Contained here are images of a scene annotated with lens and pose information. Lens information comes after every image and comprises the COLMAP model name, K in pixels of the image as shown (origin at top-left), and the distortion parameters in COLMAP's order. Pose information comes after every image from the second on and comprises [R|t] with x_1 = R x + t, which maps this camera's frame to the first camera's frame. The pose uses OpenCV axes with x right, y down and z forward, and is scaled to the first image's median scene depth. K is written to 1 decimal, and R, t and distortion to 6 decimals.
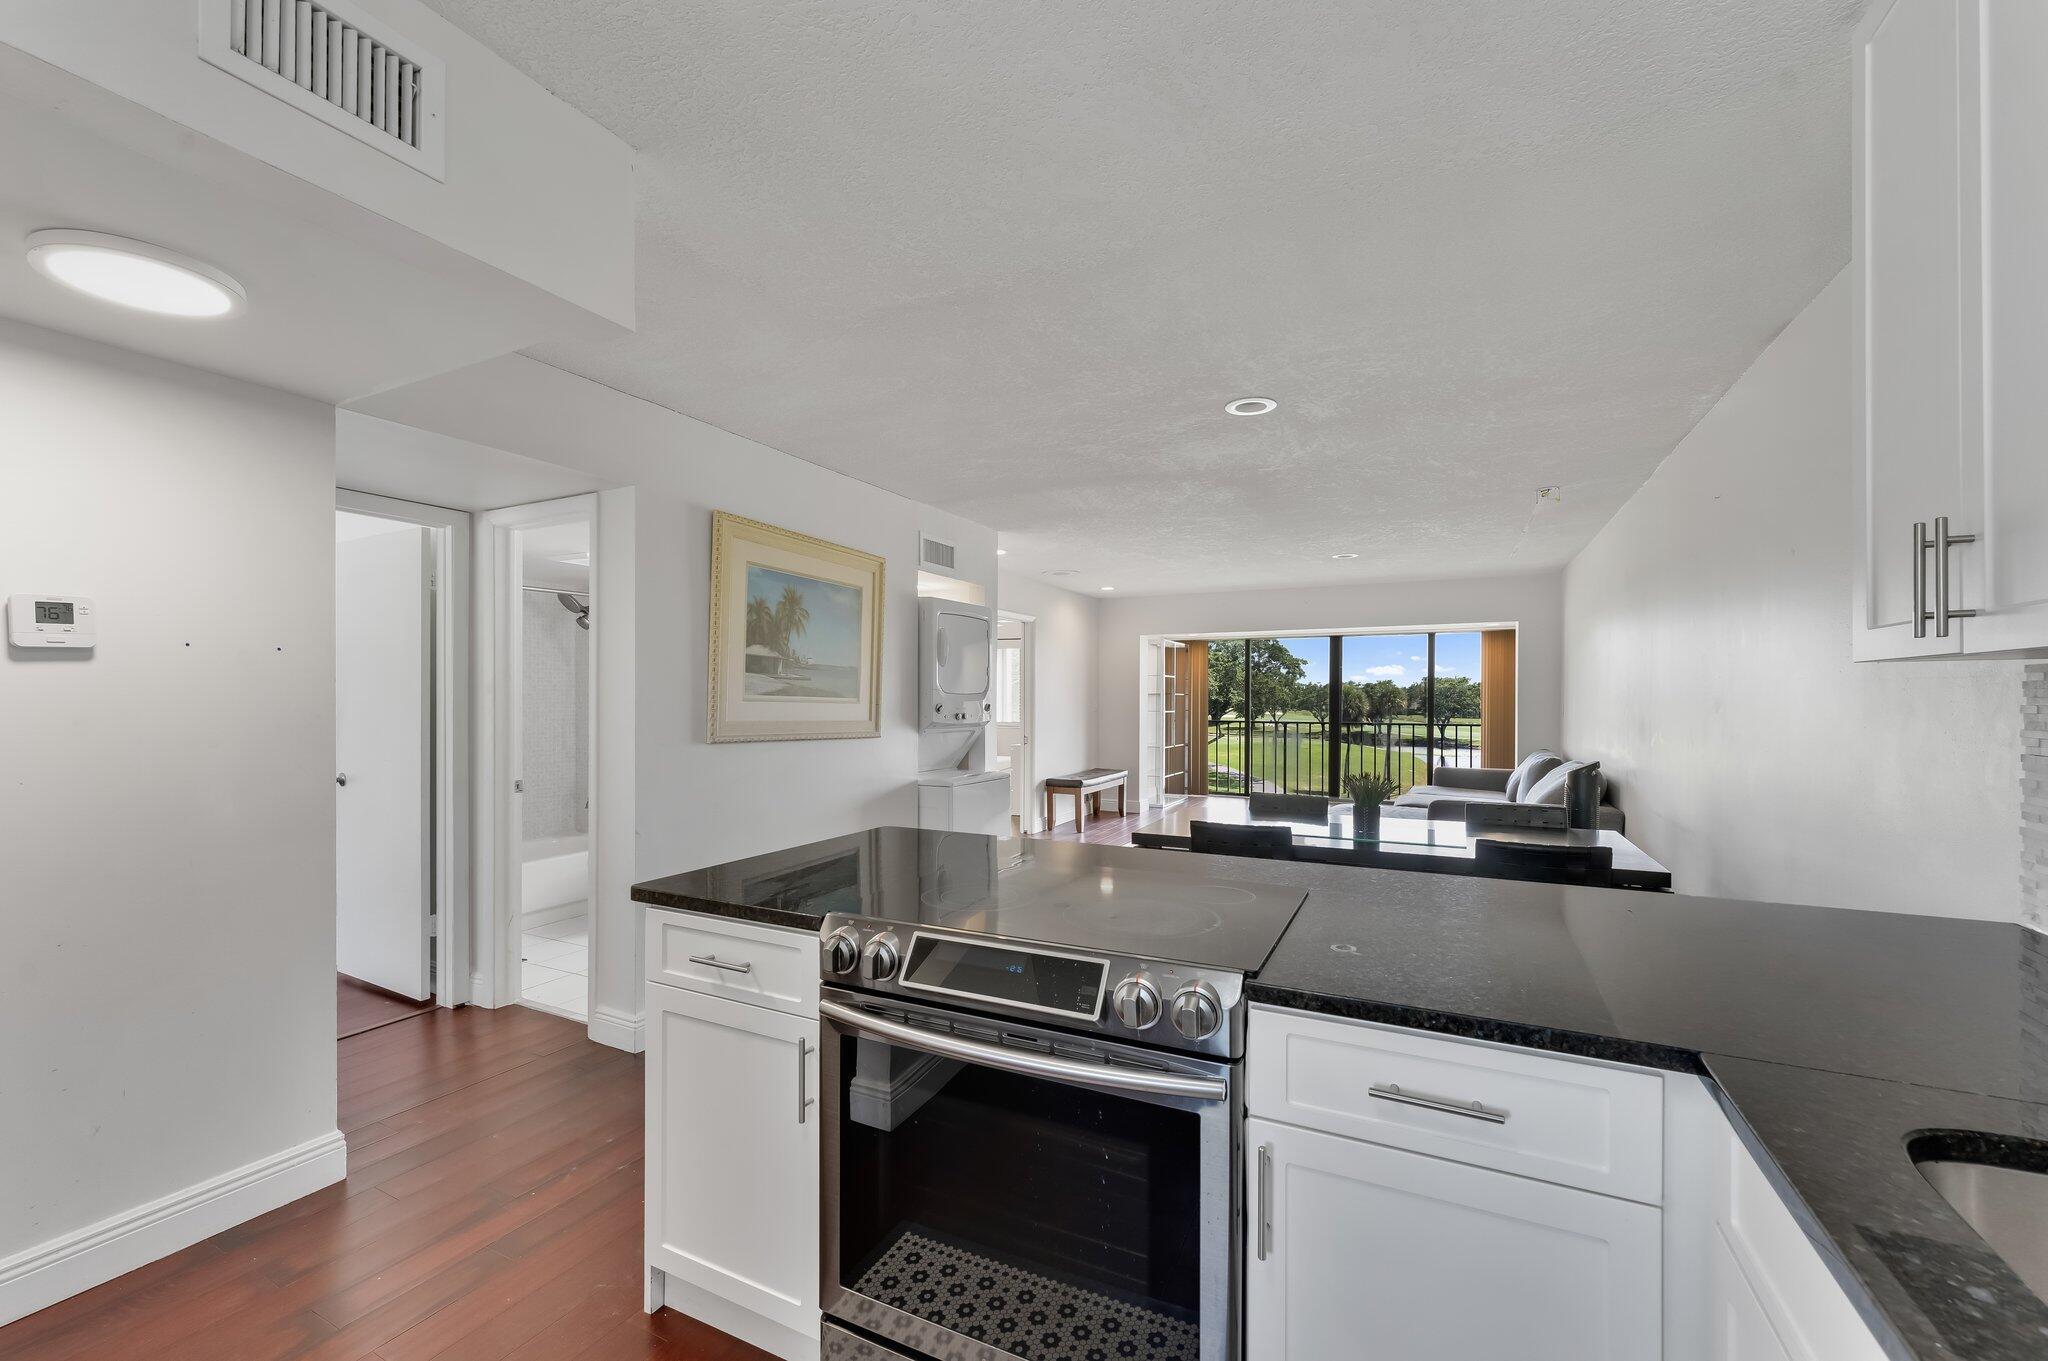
lens RADIAL K [[839.5, 0, 1013.4], [0, 839.5, 700.9], [0, 0, 1]] dist [0.003283, -0.000529]
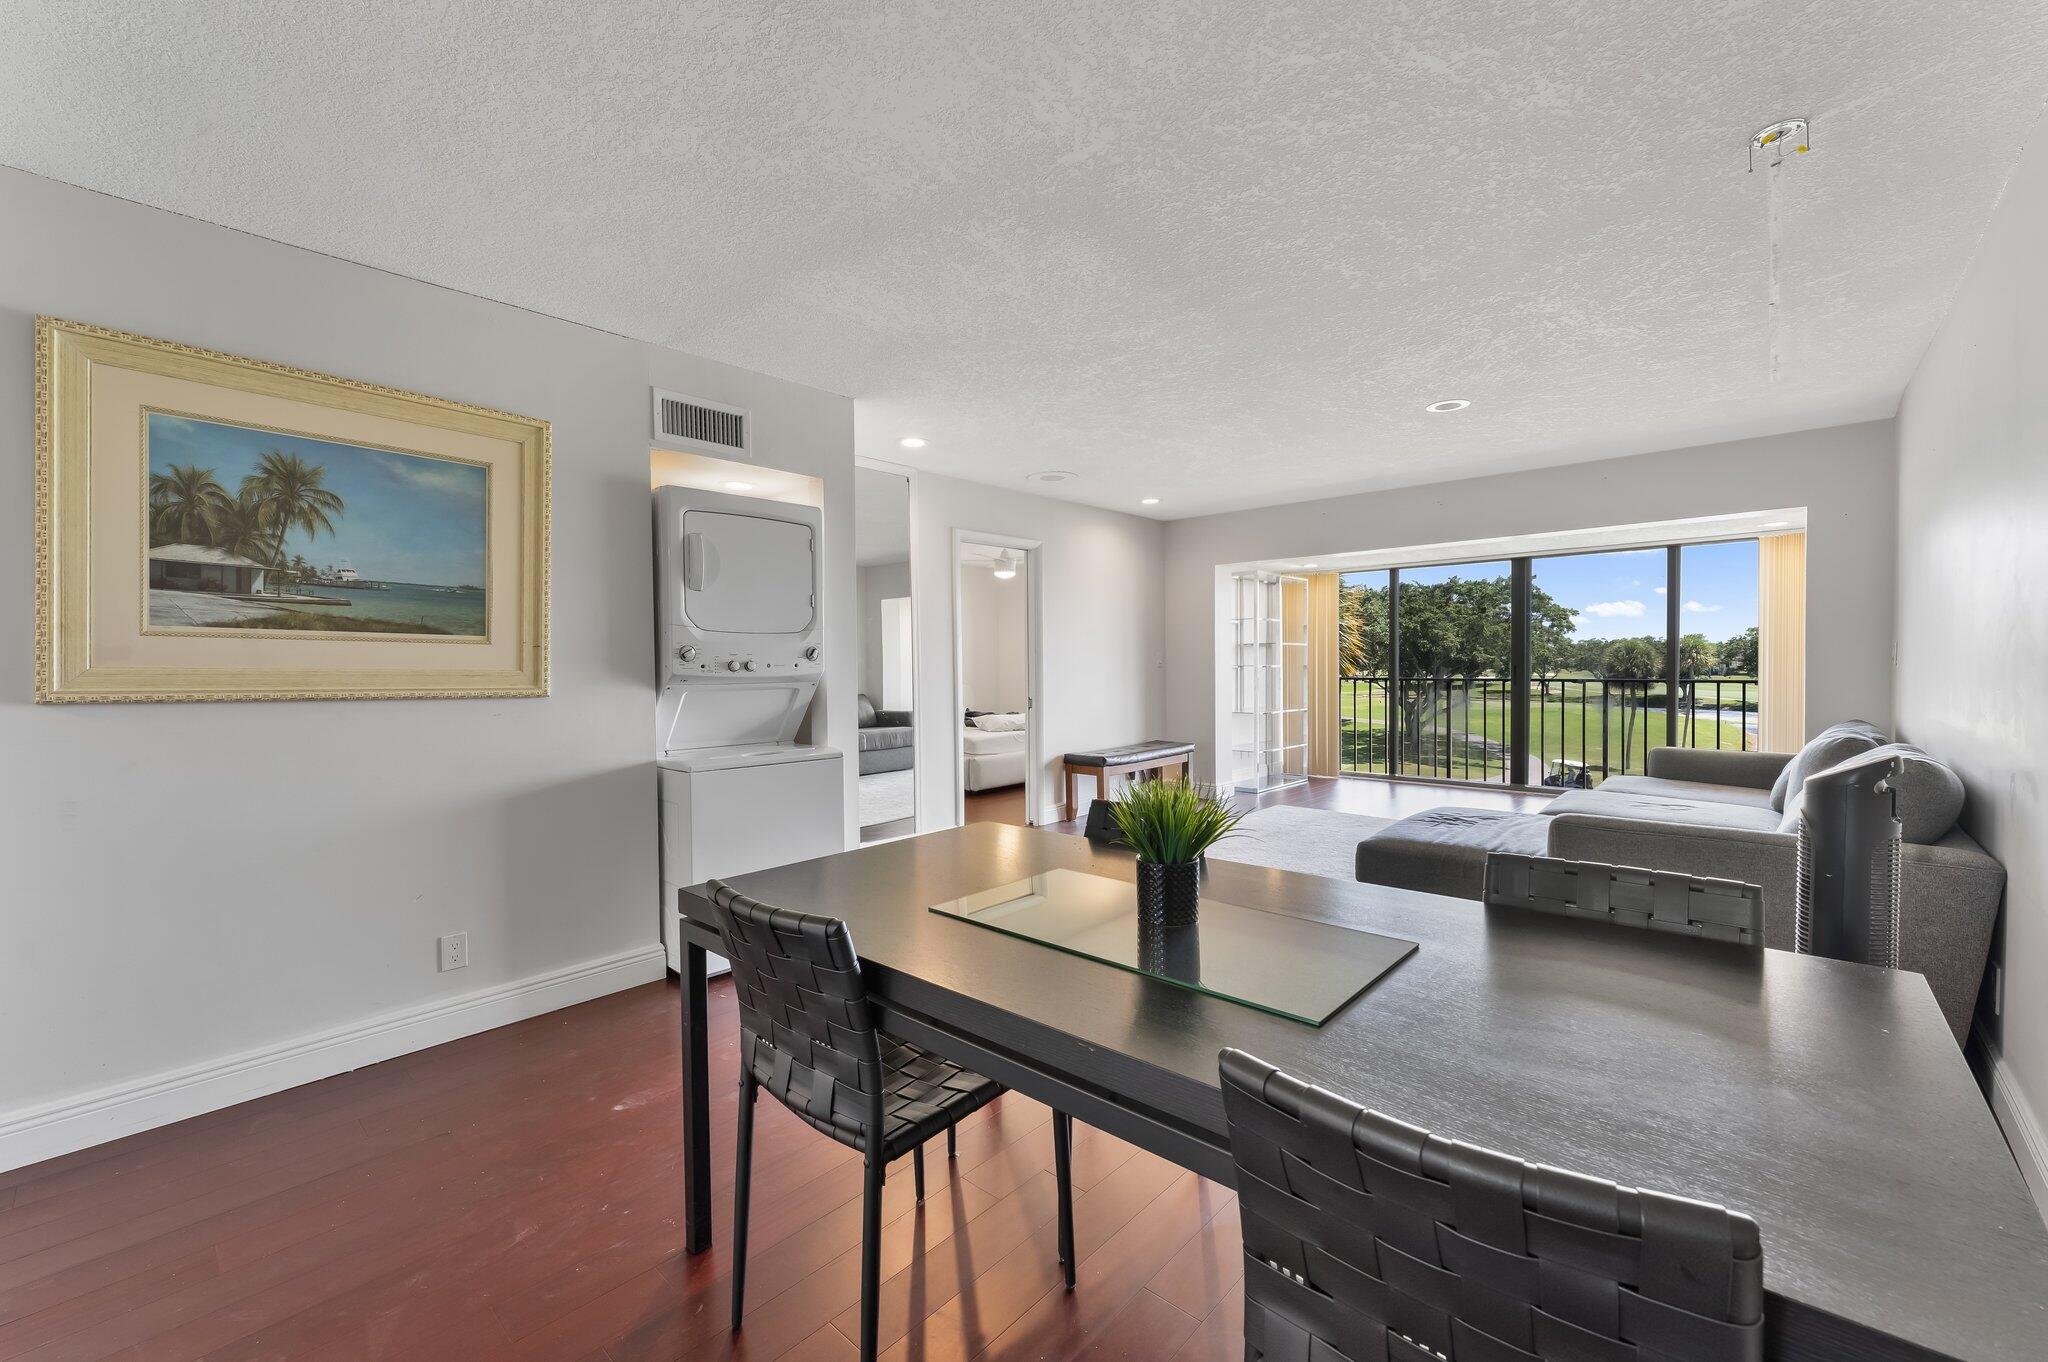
lens RADIAL K [[839.5, 0, 1020.5], [0, 839.5, 669.6], [0, 0, 1]] dist [0.003283, -0.000529]
pose [[0.965443, -0.006137, -0.260542, 0.340546], [0.007901, 0.999952, 0.005723, 0.019858], [0.260495, -0.007584, 0.965445, 0.428711]]
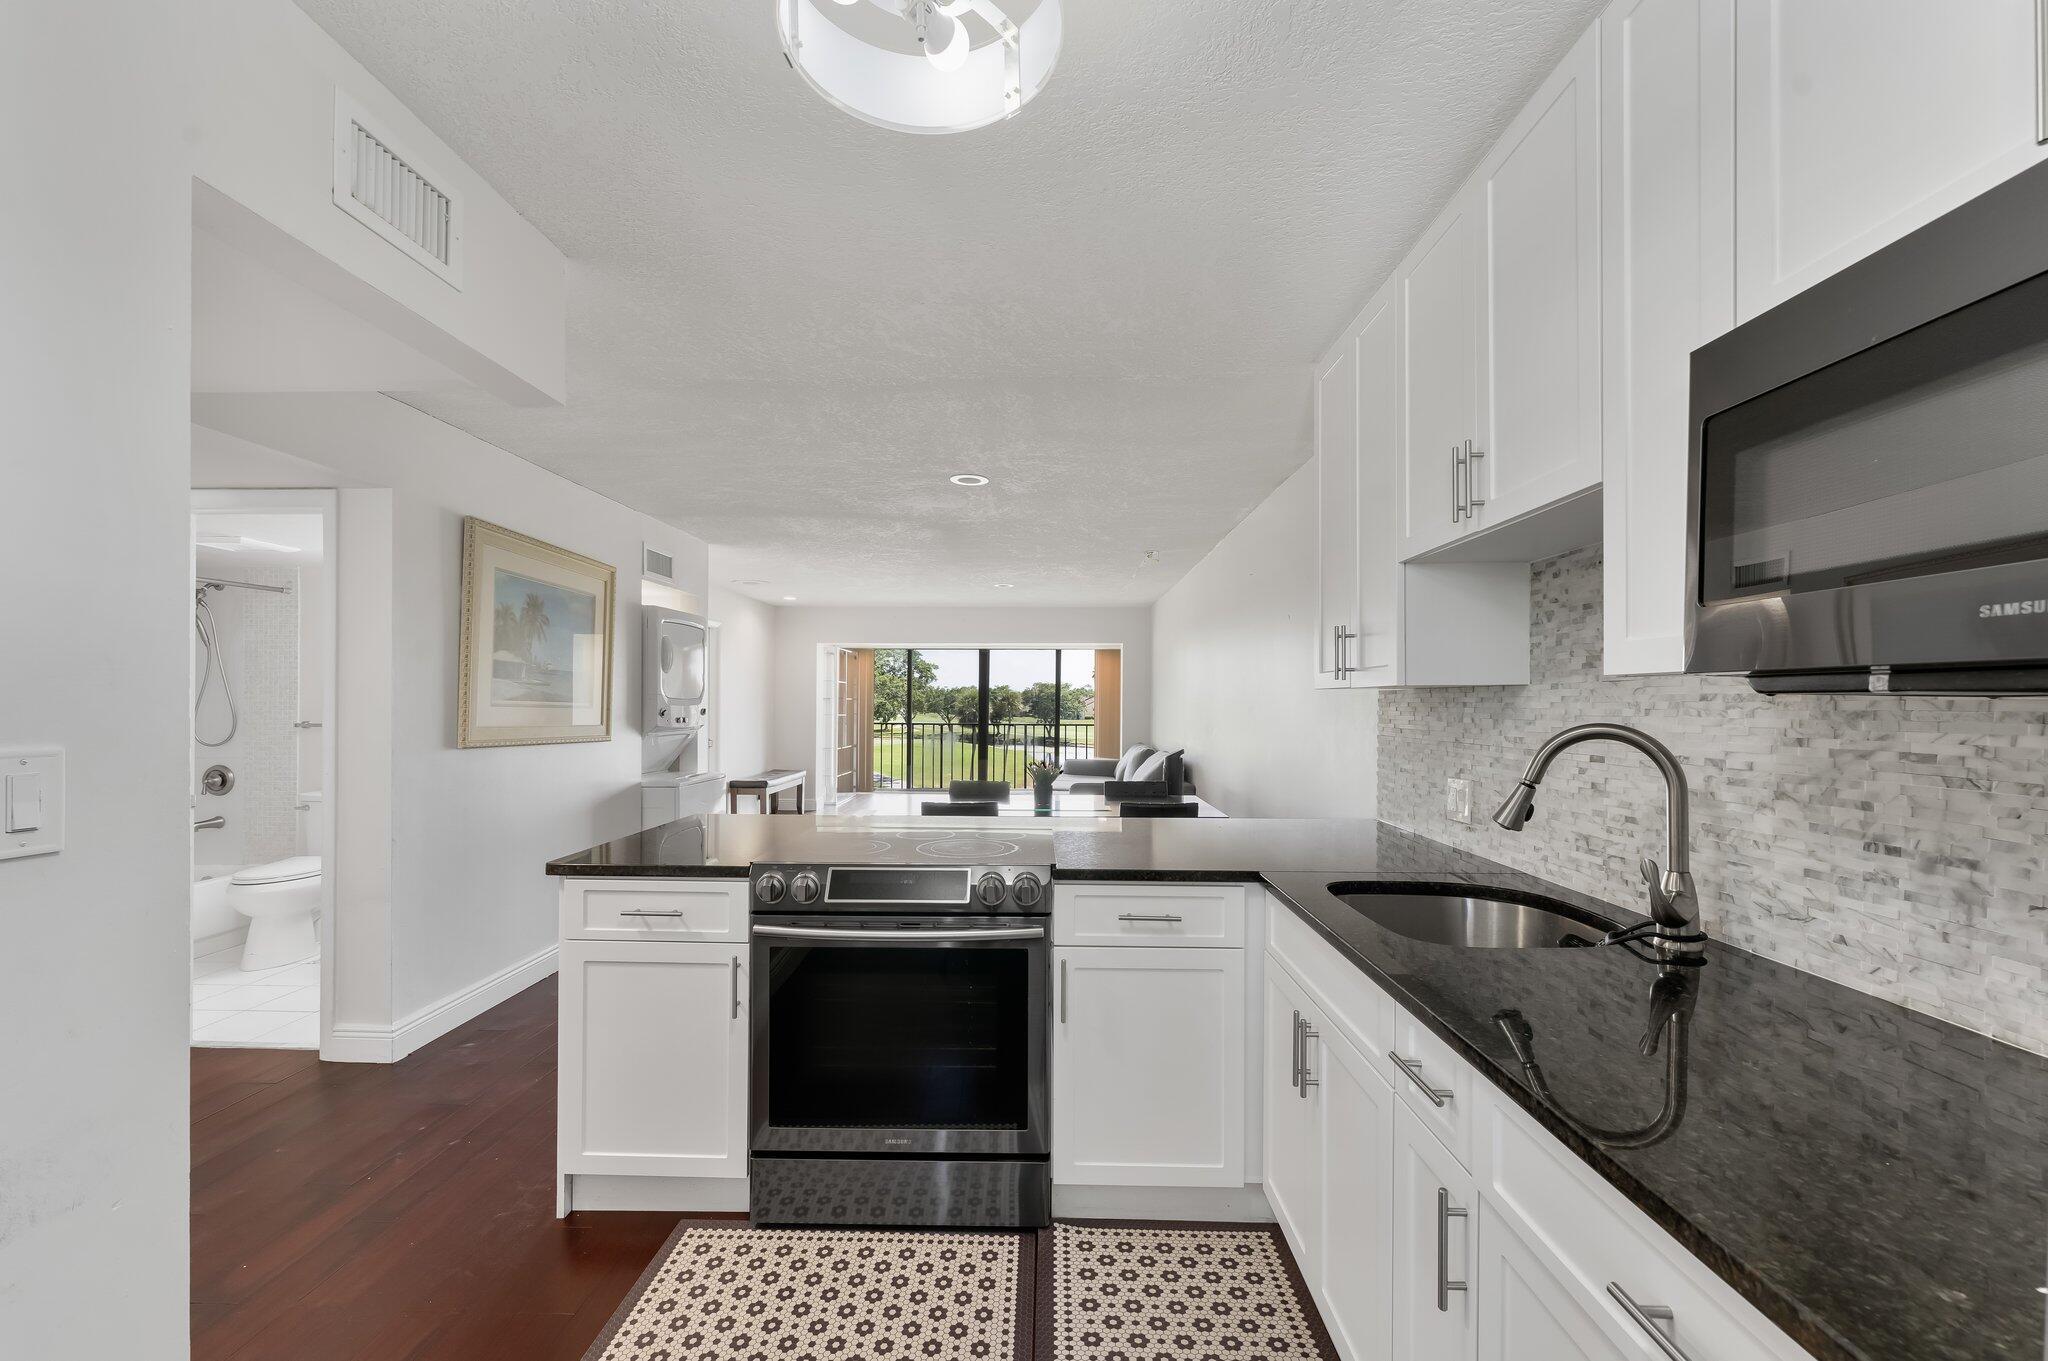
lens RADIAL K [[839.5, 0, 1032.8], [0, 839.5, 707.4], [0, 0, 1]] dist [0.003283, -0.000529]
pose [[0.898221, 0.000709, 0.439544, -0.135321], [-0.002455, 0.999991, 0.003403, -0.002647], [-0.439538, -0.004136, 0.898215, -0.141335]]
